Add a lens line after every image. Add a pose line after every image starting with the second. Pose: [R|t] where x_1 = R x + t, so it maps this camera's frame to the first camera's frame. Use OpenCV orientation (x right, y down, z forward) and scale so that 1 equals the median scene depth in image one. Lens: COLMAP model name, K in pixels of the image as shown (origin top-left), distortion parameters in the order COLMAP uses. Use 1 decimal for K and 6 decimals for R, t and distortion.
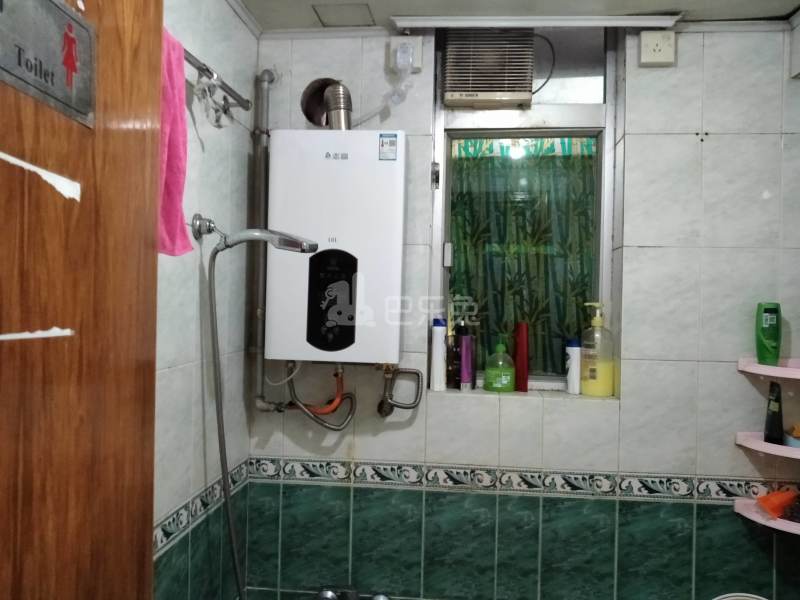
lens RADIAL K [[603.8, 0, 460.2], [0, 603.8, 324.9], [0, 0, 1]] dist [-0.021964, 0.000460]
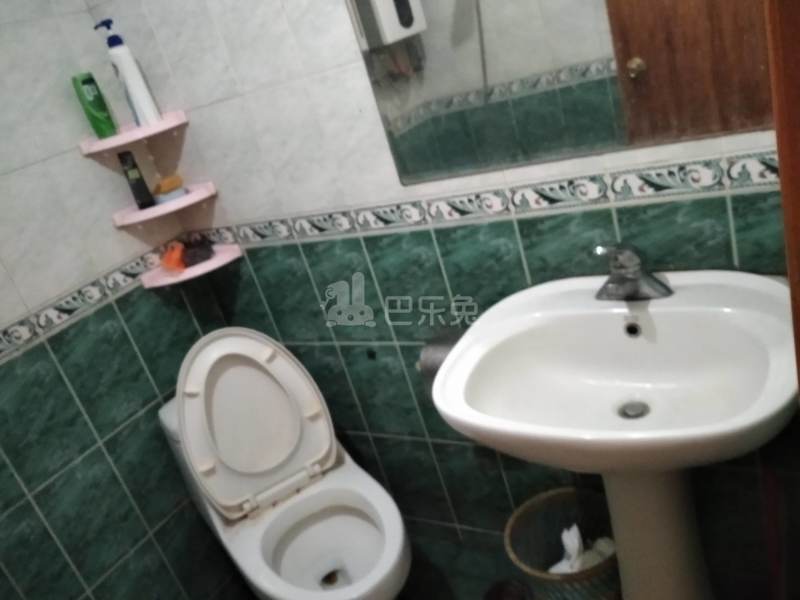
lens RADIAL K [[683.5, 0, 400.5], [0, 683.5, 280.7], [0, 0, 1]] dist [0.073710, -0.213208]
pose [[0.452175, -0.473989, 0.755561, -0.217956], [0.296454, 0.878816, 0.373895, -0.006422], [-0.841221, 0.054923, 0.537895, 0.015782]]
